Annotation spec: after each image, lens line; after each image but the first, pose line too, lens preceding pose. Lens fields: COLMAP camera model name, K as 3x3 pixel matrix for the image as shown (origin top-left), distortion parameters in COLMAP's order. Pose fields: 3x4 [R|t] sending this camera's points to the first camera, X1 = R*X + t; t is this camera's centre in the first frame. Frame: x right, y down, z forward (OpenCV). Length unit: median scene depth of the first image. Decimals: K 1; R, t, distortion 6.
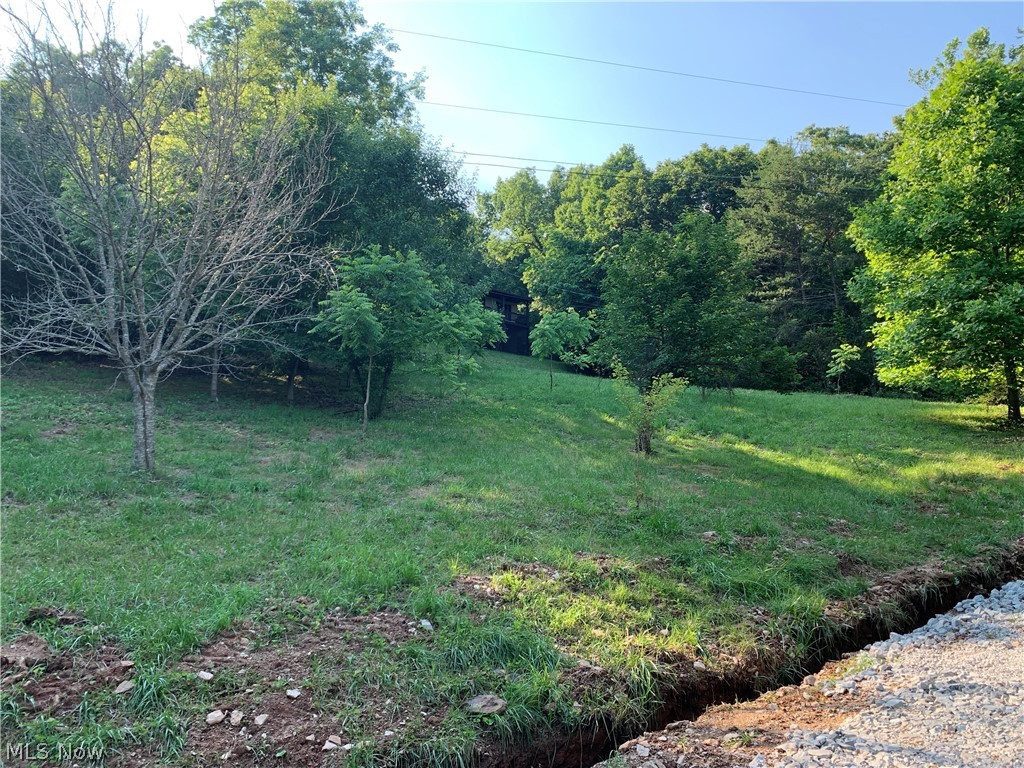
lens RADIAL K [[778.9, 0, 507.6], [0, 778.9, 374.8], [0, 0, 1]] dist [0.028169, -0.038937]
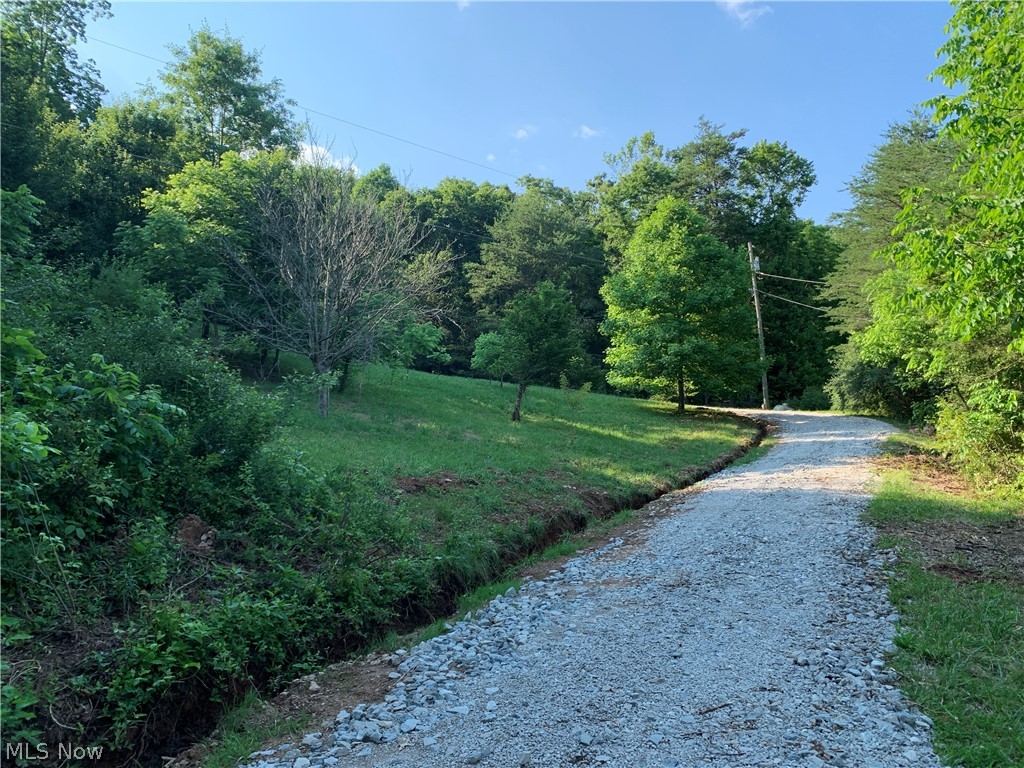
lens RADIAL K [[778.9, 0, 514.3], [0, 778.9, 389.2], [0, 0, 1]] dist [0.028169, -0.038937]
pose [[0.901091, 0.043980, 0.431393, -0.388085], [-0.062481, 0.997630, 0.028803, -0.014770], [-0.429104, -0.052908, 0.901704, -0.361136]]
